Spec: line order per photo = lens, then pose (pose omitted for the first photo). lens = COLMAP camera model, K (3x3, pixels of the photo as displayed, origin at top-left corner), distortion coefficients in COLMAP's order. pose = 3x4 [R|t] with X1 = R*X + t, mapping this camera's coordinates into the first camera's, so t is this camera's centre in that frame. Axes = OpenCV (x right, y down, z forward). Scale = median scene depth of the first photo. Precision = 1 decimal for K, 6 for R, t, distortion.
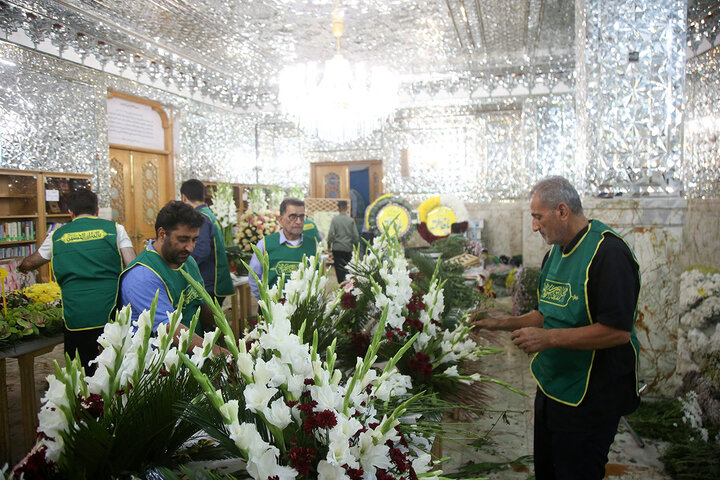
lens RADIAL K [[511.7, 0, 373.3], [0, 511.7, 238.7], [0, 0, 1]] dist [-0.104542, 0.060799]
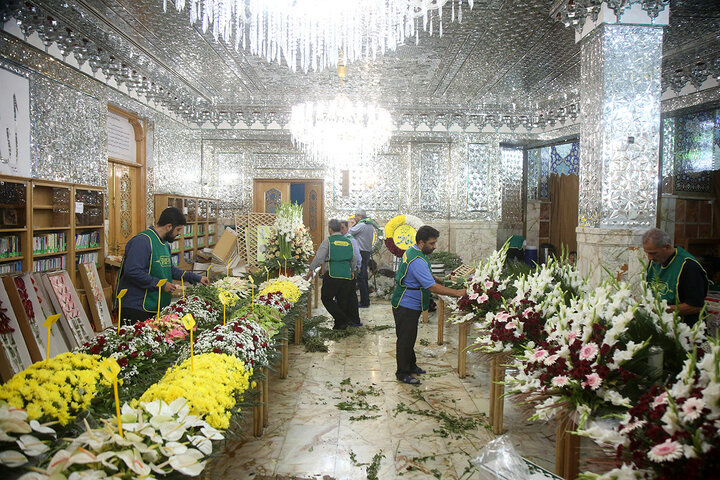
lens RADIAL K [[511.7, 0, 373.3], [0, 511.7, 238.7], [0, 0, 1]] dist [-0.104542, 0.060799]
pose [[0.954600, 0.012645, 0.297621, -0.276684], [-0.005950, 0.999709, -0.023390, -0.002434], [-0.297830, 0.020557, 0.954398, -0.104519]]
